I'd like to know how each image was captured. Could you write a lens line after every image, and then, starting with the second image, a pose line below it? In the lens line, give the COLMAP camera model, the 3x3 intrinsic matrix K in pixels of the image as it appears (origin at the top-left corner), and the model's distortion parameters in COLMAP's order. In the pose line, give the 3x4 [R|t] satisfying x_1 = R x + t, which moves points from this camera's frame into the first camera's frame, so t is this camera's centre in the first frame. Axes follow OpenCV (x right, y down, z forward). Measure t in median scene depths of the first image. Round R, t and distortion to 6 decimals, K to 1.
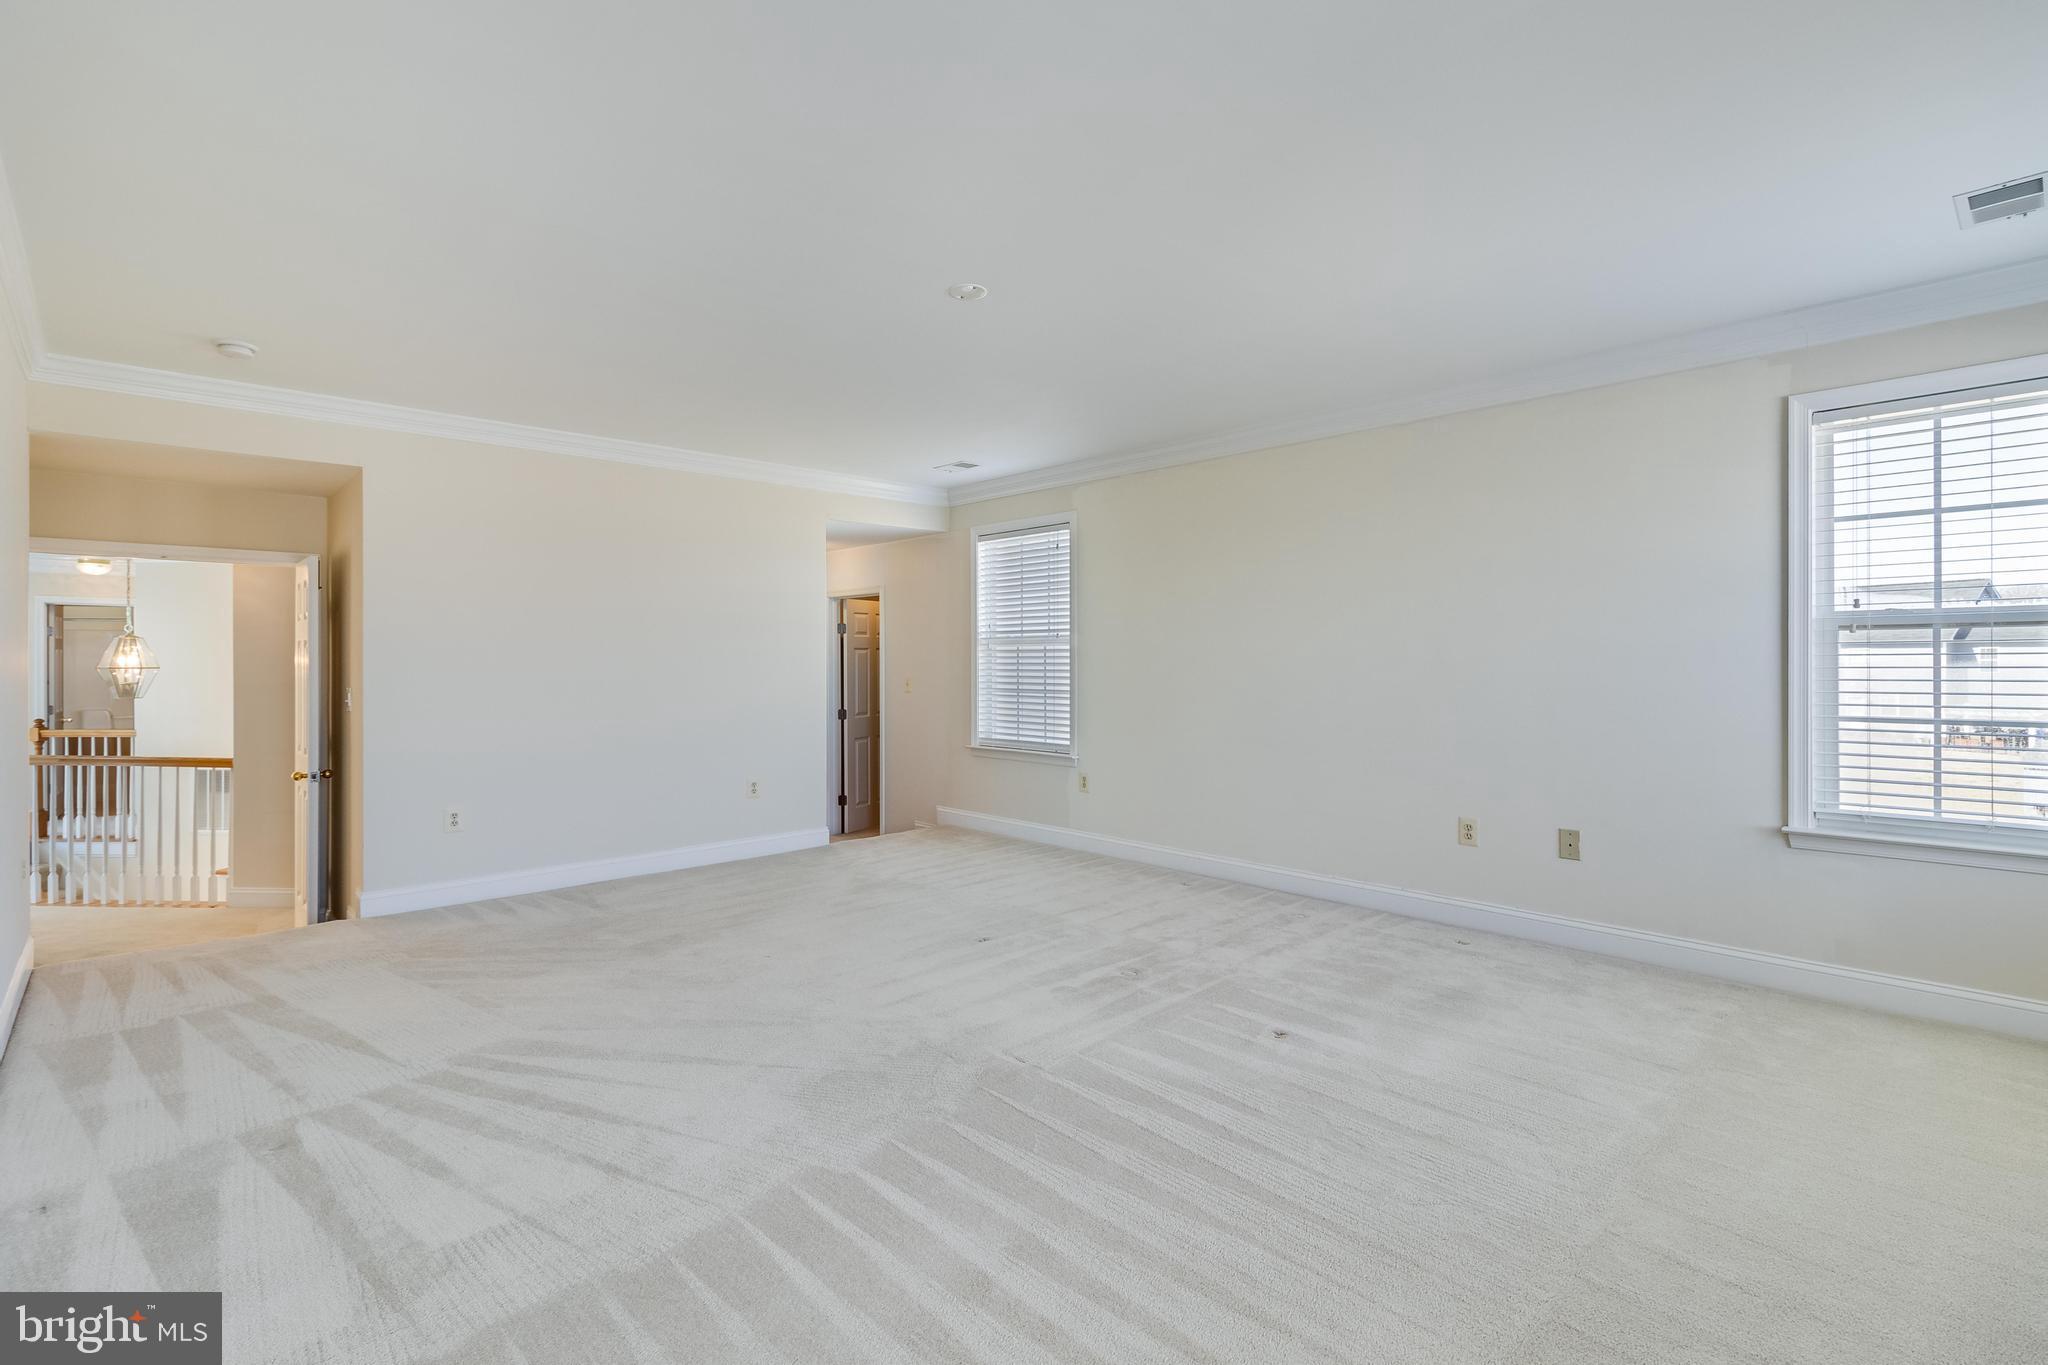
lens RADIAL K [[969.4, 0, 1021.7], [0, 969.4, 663.0], [0, 0, 1]] dist [0.000323, -0.000071]
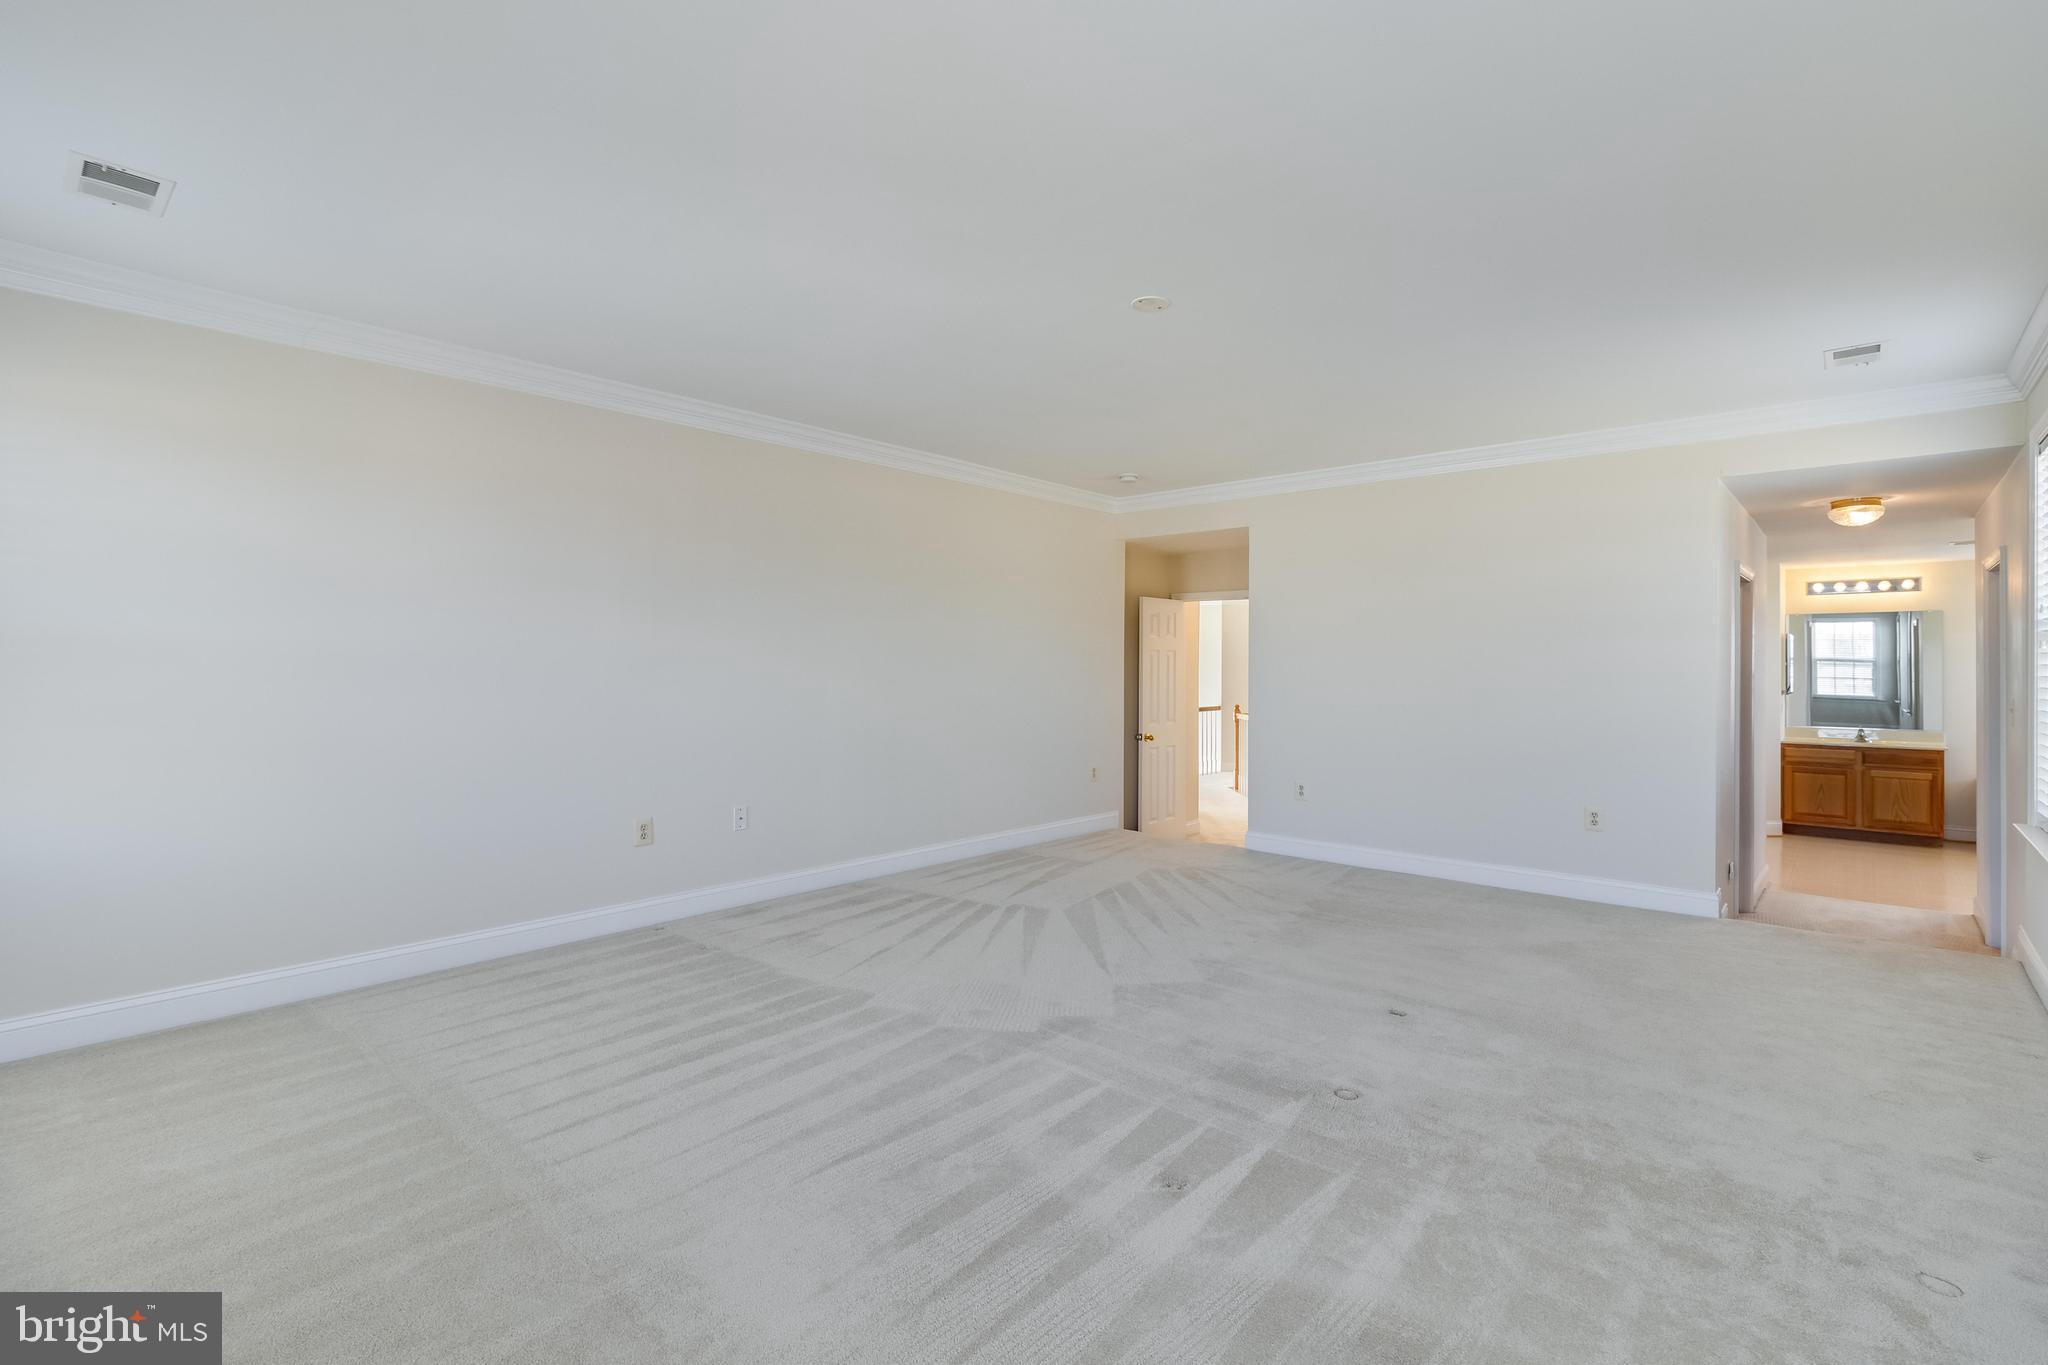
lens RADIAL K [[969.4, 0, 1021.7], [0, 969.4, 663.0], [0, 0, 1]] dist [0.000323, -0.000071]
pose [[0.055449, 0.008156, -0.998428, 0.842532], [-0.003674, 0.999962, 0.007965, -0.017912], [0.998455, 0.003227, 0.055477, 0.718190]]
